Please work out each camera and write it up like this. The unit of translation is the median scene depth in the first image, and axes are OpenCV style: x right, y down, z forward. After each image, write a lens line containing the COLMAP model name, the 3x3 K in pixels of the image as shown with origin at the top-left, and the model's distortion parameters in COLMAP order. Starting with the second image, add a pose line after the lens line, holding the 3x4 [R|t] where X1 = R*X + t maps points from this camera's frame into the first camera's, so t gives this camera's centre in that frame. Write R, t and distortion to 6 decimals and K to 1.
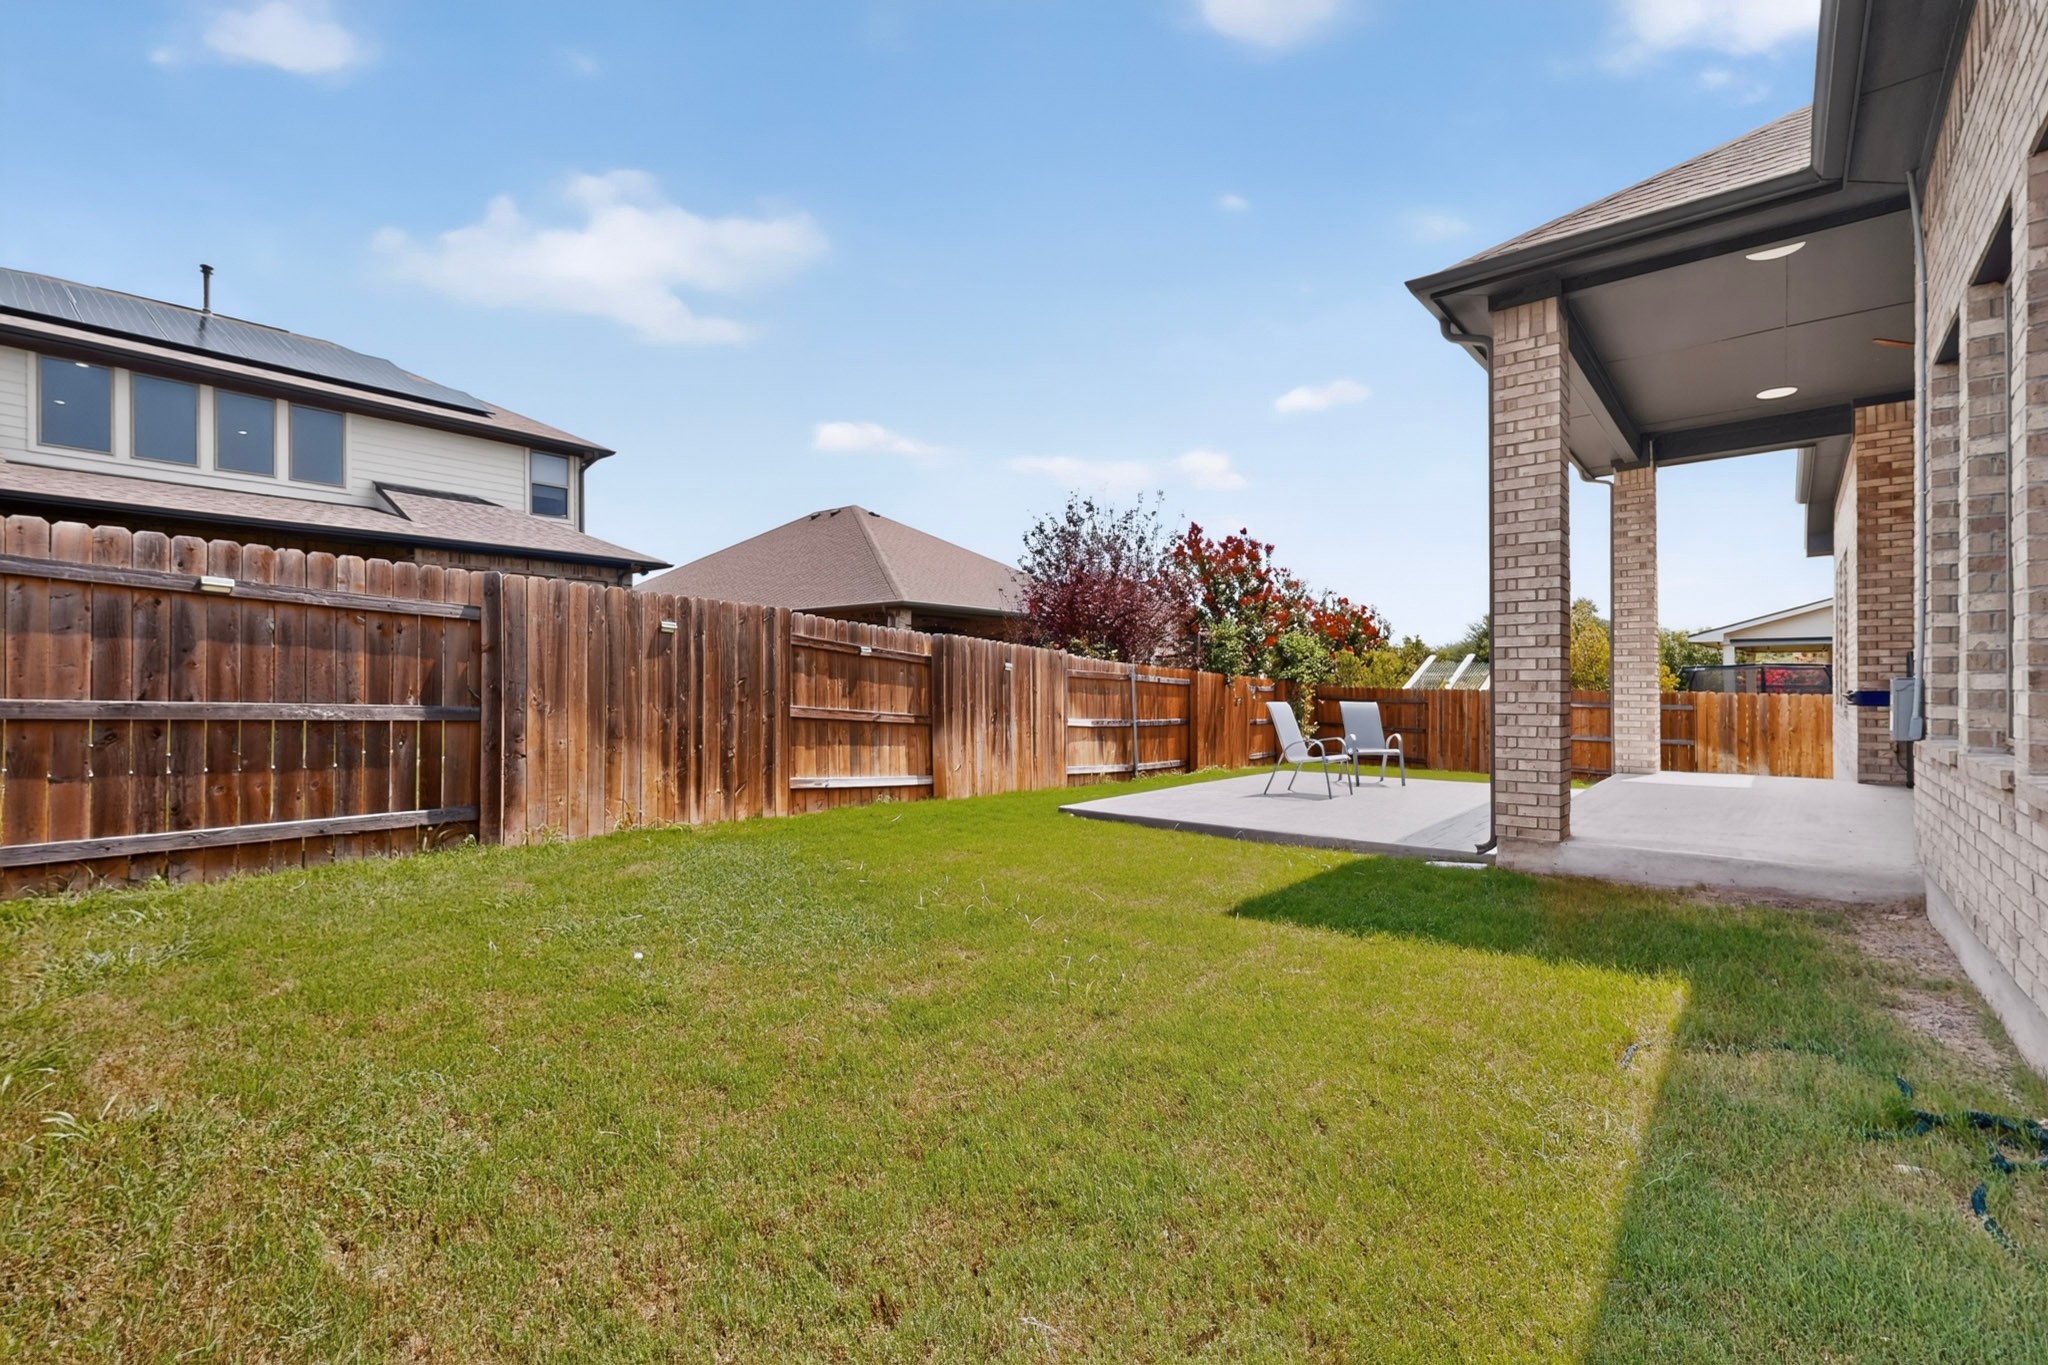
lens RADIAL K [[886.3, 0, 1024.0], [0, 886.3, 682.5], [0, 0, 1]] dist [0.000068, 0.000058]
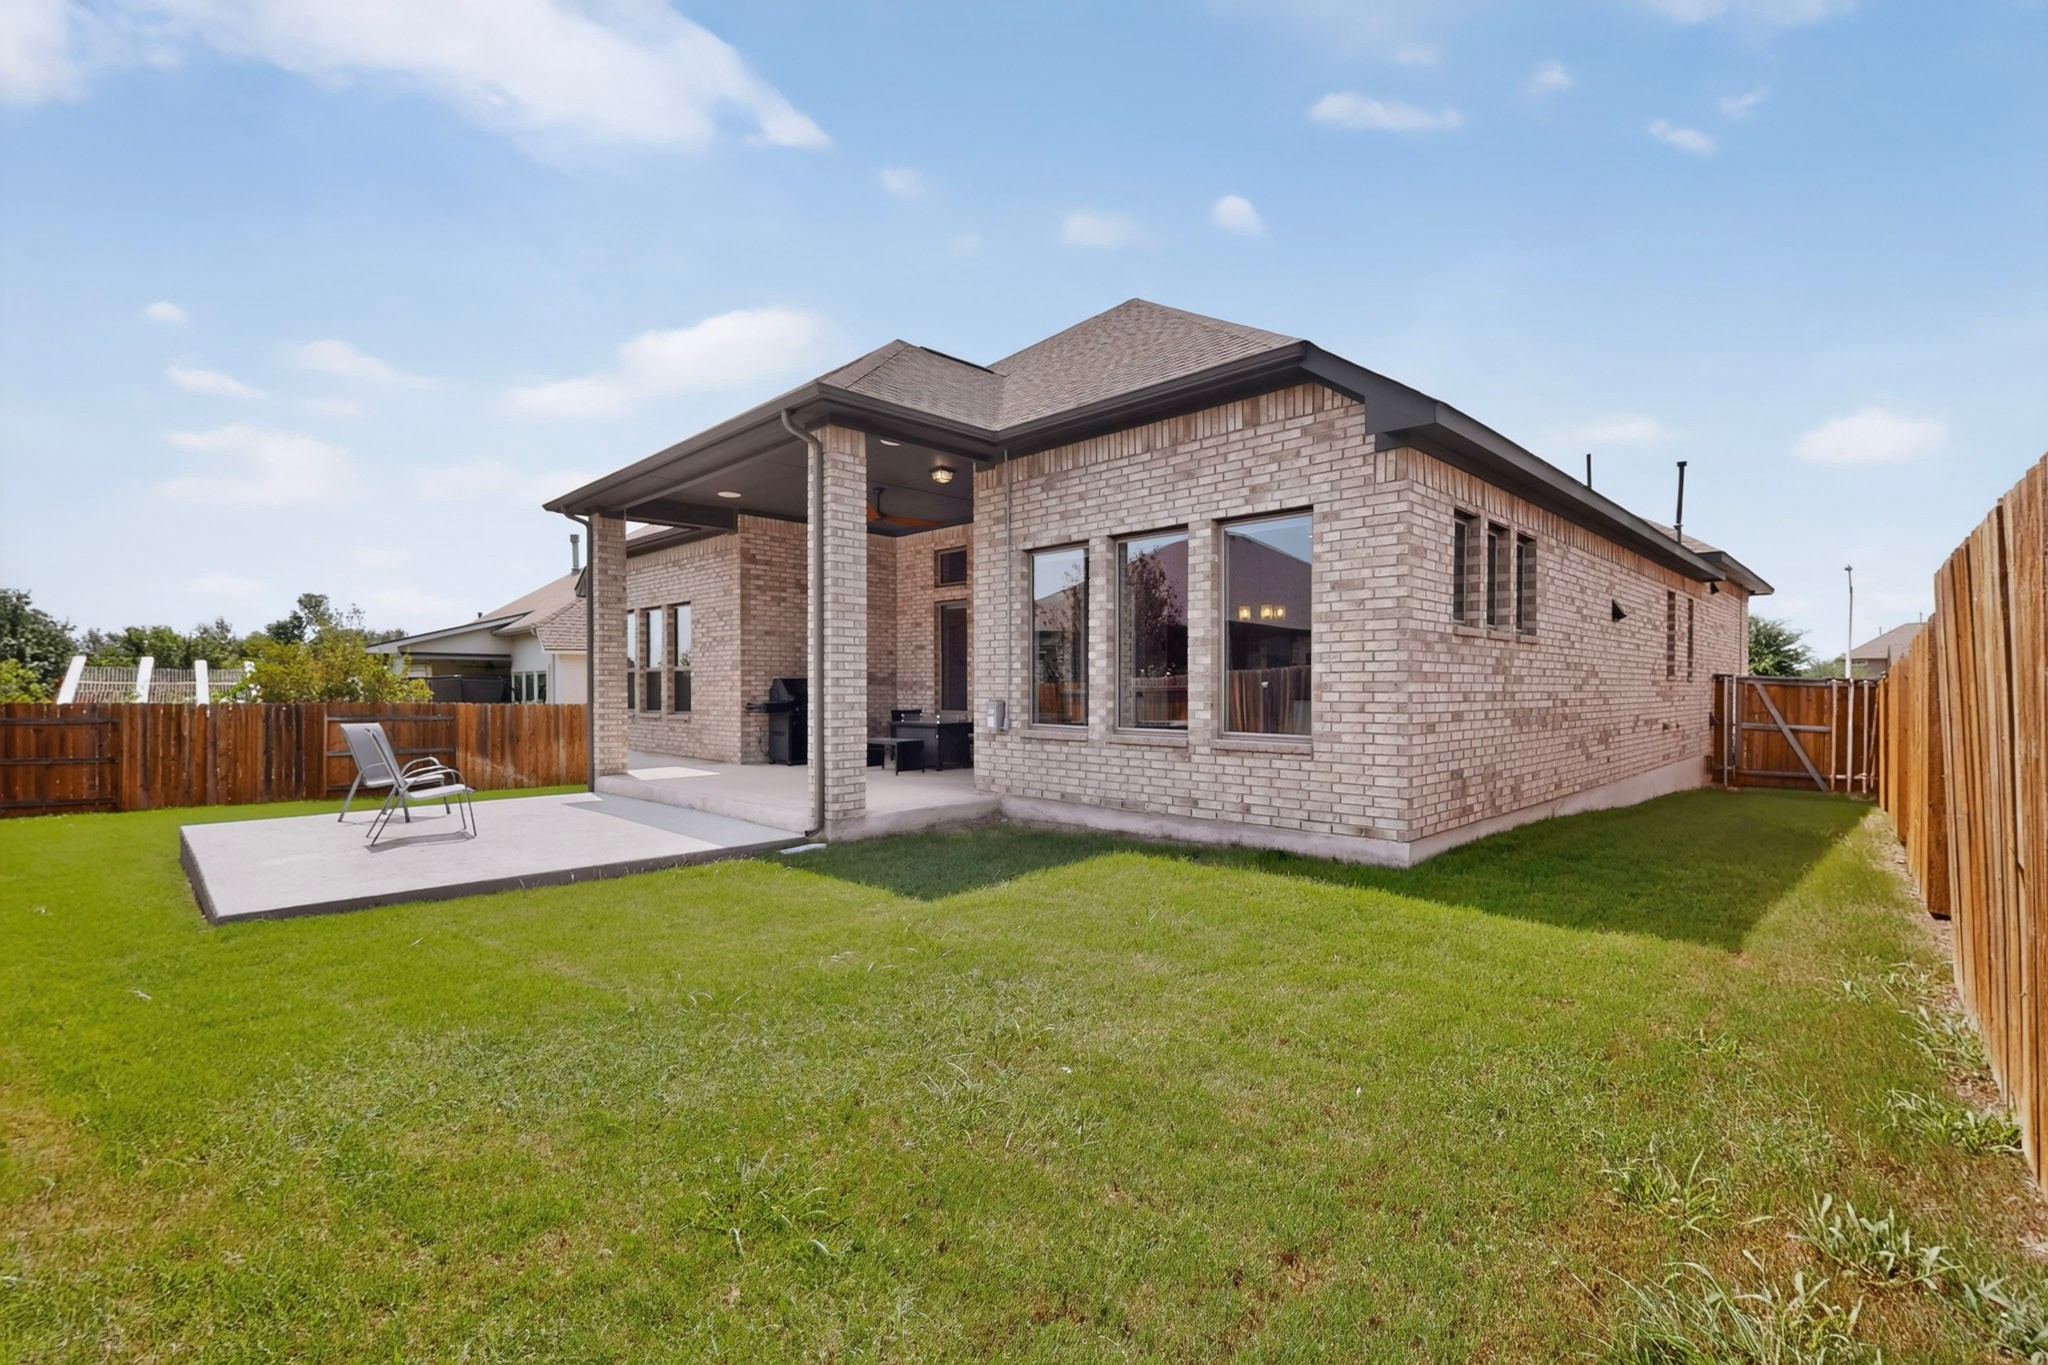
lens RADIAL K [[886.3, 0, 1024.0], [0, 886.3, 682.5], [0, 0, 1]] dist [0.000068, 0.000058]
pose [[0.079573, 0.008079, 0.996796, -0.451562], [-0.003049, 0.999964, -0.007861, -0.013328], [-0.996824, -0.002413, 0.079595, 0.356140]]
